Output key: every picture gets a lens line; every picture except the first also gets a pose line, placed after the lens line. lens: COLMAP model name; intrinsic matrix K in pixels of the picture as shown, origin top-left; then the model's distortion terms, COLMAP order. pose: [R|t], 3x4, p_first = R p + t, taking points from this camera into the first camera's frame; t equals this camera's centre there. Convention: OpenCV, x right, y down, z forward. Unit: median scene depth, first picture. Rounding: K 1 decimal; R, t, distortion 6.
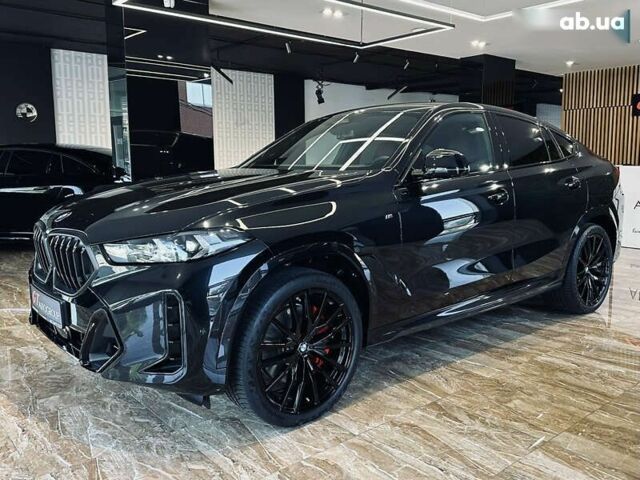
lens RADIAL K [[551.7, 0, 336.2], [0, 551.7, 219.0], [0, 0, 1]] dist [0.040701, -0.022641]
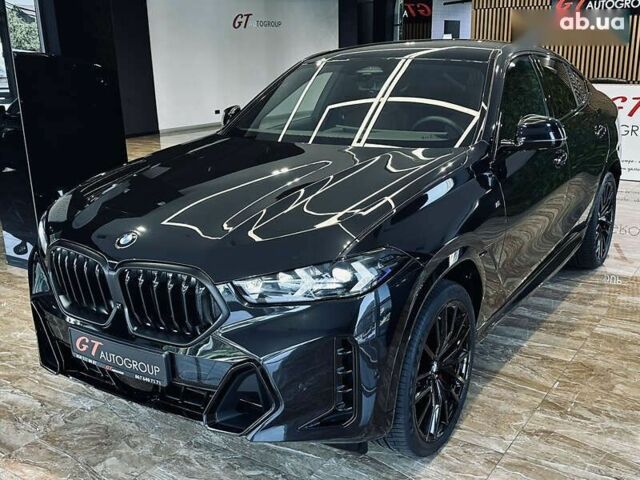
lens RADIAL K [[674.8, 0, 319.9], [0, 674.8, 244.8], [0, 0, 1]] dist [0.054736, 0.000000]
pose [[0.964402, -0.087071, 0.249695, -0.411342], [0.043112, 0.983374, 0.176401, -0.131203], [-0.260903, -0.159356, 0.952121, 0.047441]]
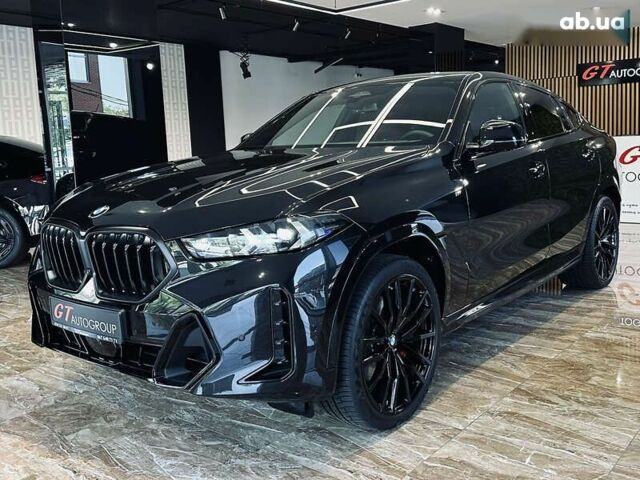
lens RADIAL K [[627.4, 0, 347.3], [0, 627.4, 202.7], [0, 0, 1]] dist [0.032328, 0.000000]
pose [[0.981006, -0.051050, 0.187140, -0.265671], [0.053188, 0.998564, -0.006420, 0.007311], [-0.186544, 0.016252, 0.982312, -0.002030]]
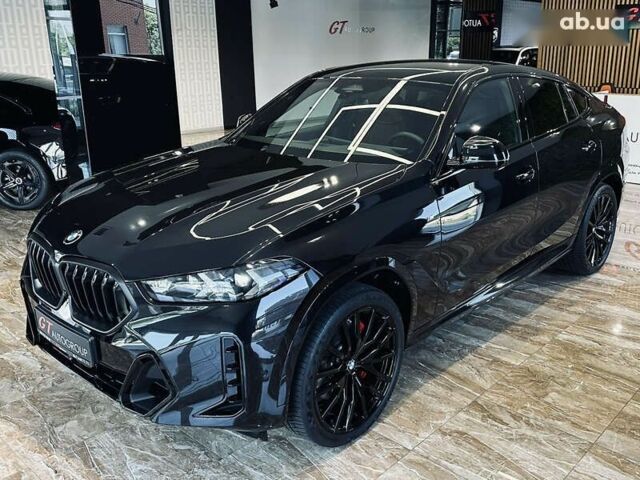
lens RADIAL K [[606.3, 0, 347.1], [0, 606.3, 217.9], [0, 0, 1]] dist [0.039386, 0.000000]
pose [[0.992104, -0.034798, 0.120490, -0.156859], [0.014621, 0.986276, 0.164454, -0.163885], [-0.124559, -0.161394, 0.978998, 0.007894]]
